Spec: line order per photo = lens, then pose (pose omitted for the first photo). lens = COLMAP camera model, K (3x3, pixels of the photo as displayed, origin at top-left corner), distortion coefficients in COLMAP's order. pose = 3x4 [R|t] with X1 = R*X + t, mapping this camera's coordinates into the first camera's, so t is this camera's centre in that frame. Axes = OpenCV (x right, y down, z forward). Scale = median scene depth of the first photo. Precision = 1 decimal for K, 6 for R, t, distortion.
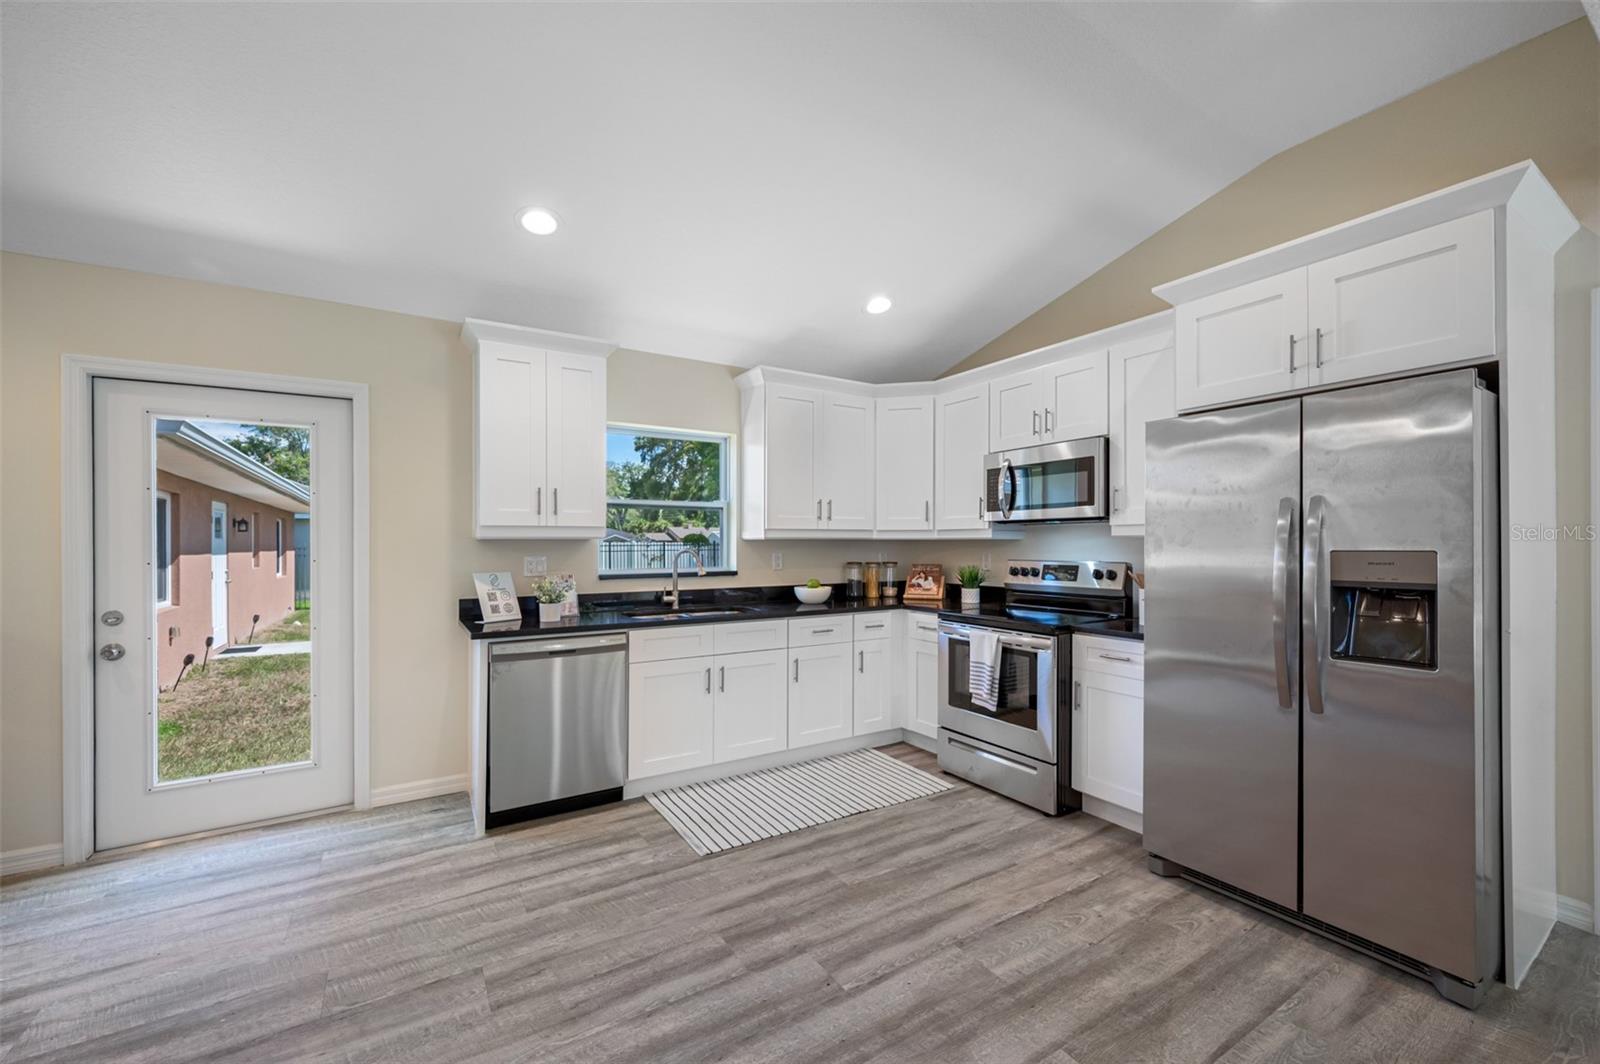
lens RADIAL K [[641.9, 0, 801.8], [0, 641.9, 543.3], [0, 0, 1]] dist [0.001020, 0.000516]
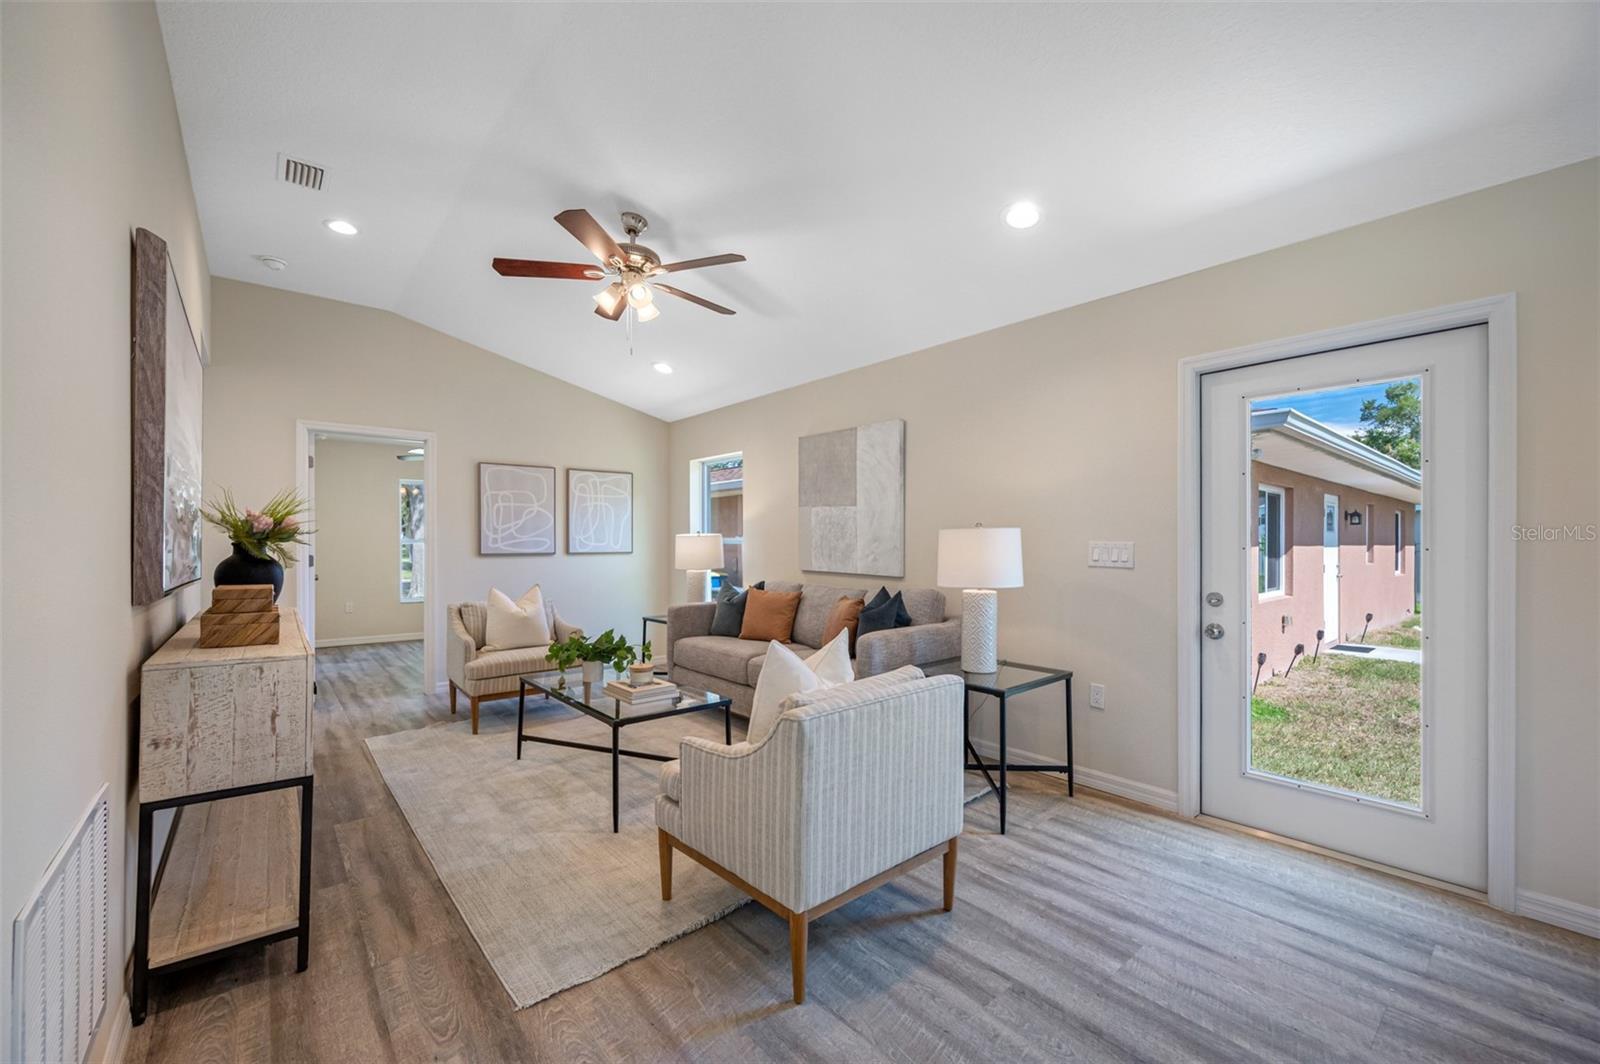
lens RADIAL K [[641.9, 0, 801.8], [0, 641.9, 543.3], [0, 0, 1]] dist [0.001020, 0.000516]
pose [[0.135348, 0.004792, -0.990787, -0.074404], [-0.001484, 0.999988, 0.004633, 0.013006], [0.990797, 0.000843, 0.135353, 0.116706]]
